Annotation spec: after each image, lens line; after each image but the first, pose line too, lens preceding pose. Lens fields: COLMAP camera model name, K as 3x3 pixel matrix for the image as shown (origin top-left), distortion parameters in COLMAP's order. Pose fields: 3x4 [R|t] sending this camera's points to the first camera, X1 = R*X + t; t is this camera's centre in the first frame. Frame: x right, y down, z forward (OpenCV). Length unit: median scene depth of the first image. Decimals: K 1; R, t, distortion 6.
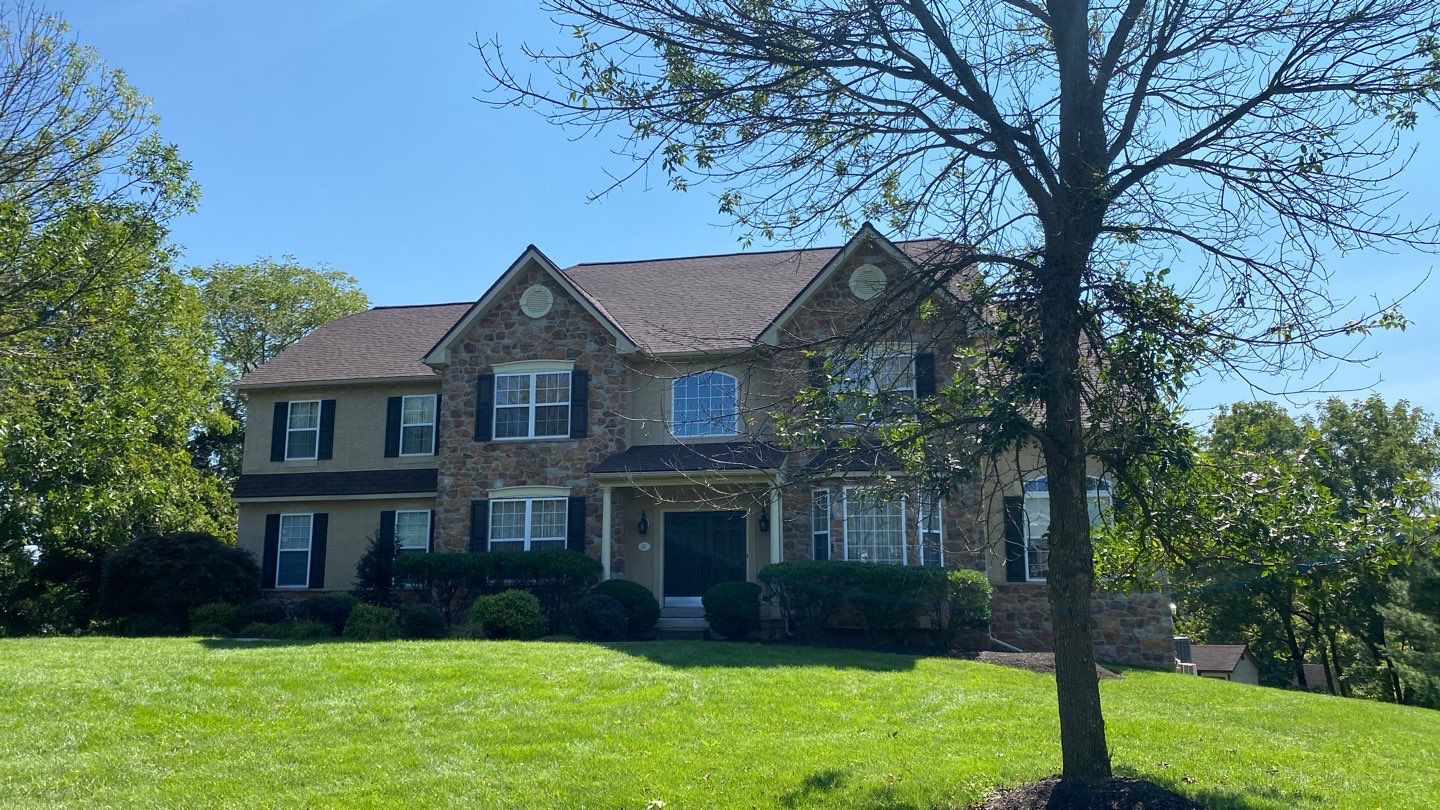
lens RADIAL K [[1128.0, 0, 715.1], [0, 1128.0, 402.9], [0, 0, 1]] dist [0.006847, -0.007758]
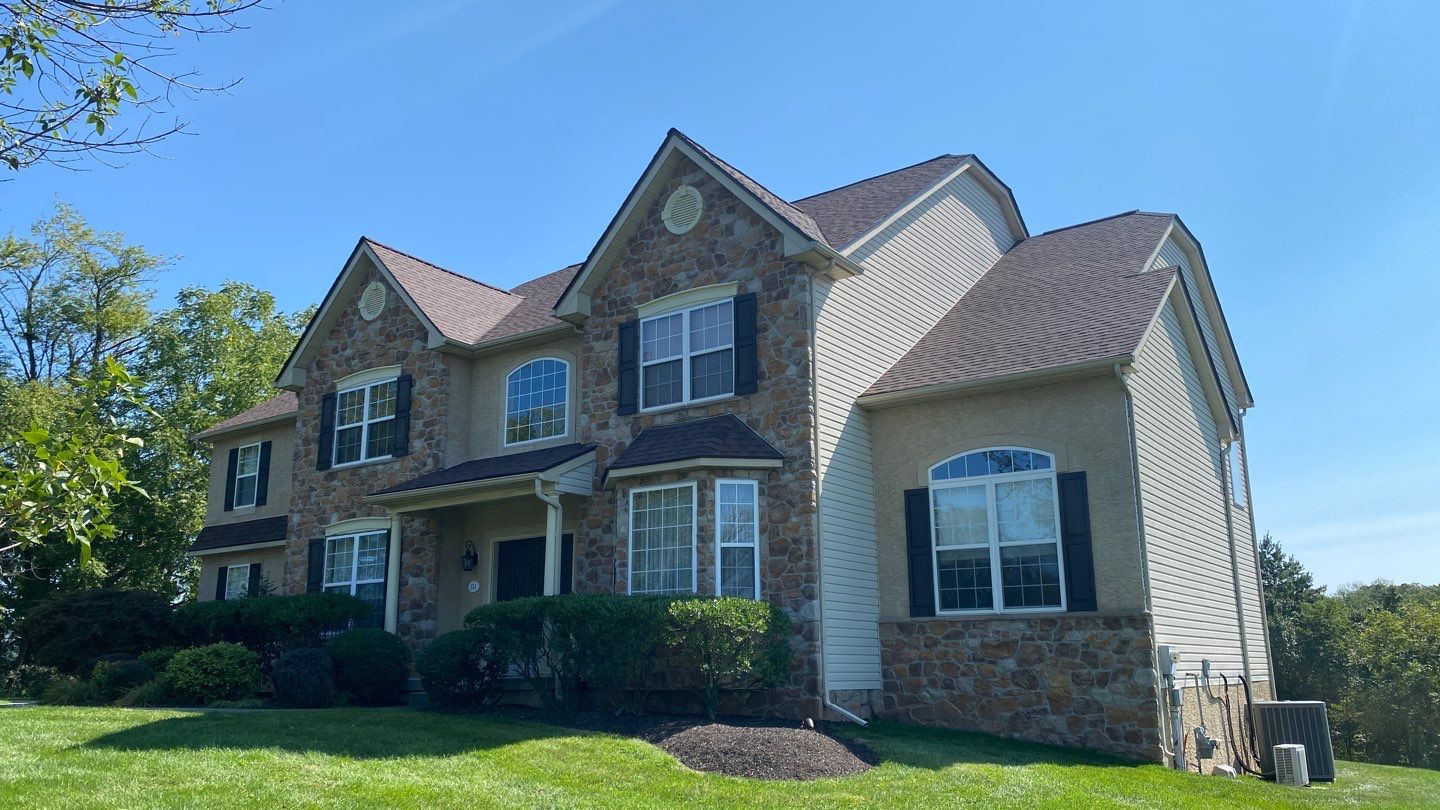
lens RADIAL K [[1128.0, 0, 720.4], [0, 1128.0, 403.2], [0, 0, 1]] dist [0.006847, -0.007758]
pose [[0.917824, -0.100047, -0.384175, 0.410216], [0.080166, 0.994496, -0.067466, 0.066203], [0.388810, 0.031124, 0.920792, 0.326318]]
